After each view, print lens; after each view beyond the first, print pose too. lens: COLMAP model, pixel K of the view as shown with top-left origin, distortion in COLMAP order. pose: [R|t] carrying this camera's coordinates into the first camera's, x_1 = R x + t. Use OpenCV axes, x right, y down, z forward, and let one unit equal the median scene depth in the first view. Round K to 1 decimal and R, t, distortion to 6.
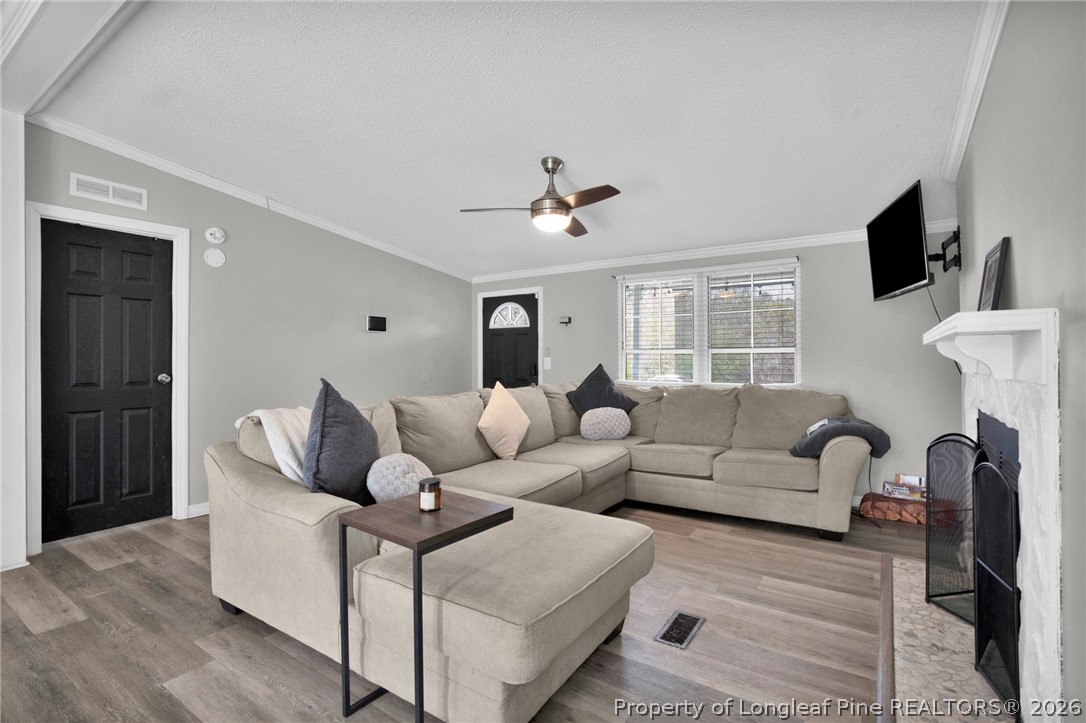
lens RADIAL K [[513.1, 0, 543.0], [0, 513.1, 361.5], [0, 0, 1]] dist [0.000801, 0.000082]
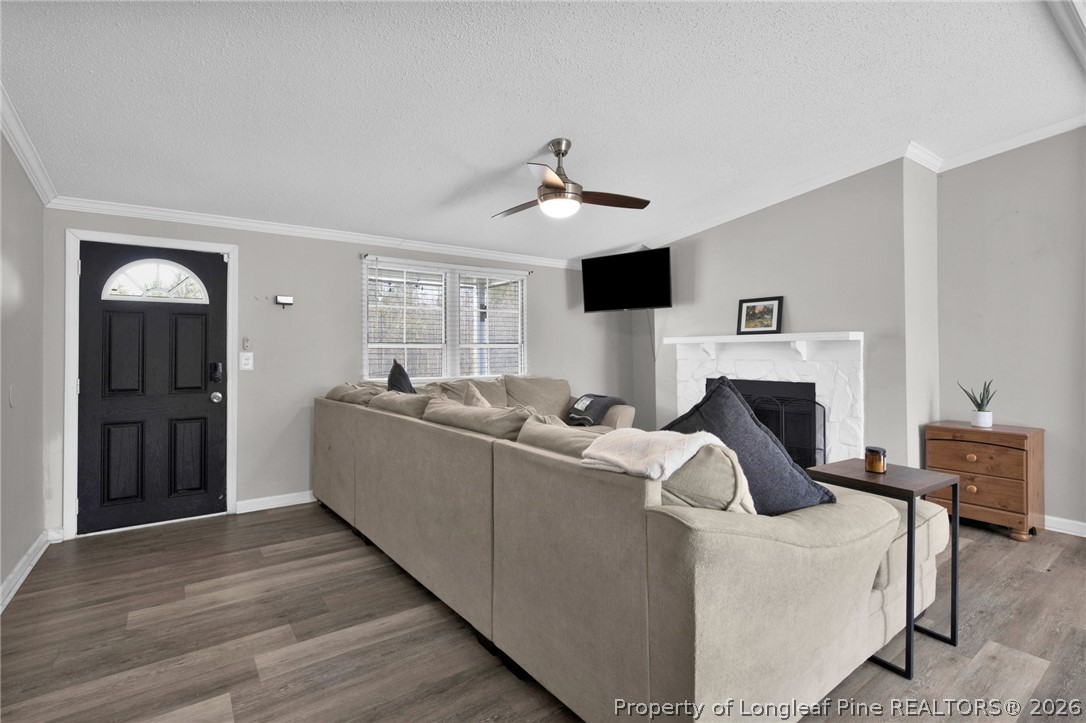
lens RADIAL K [[510.7, 0, 542.1], [0, 510.7, 349.0], [0, 0, 1]] dist [-0.001001, 0.000040]
pose [[0.346029, 0.005809, 0.938206, -0.487339], [0.008496, 0.999920, -0.009325, -0.002455], [-0.938185, 0.011198, 0.345952, 0.400525]]
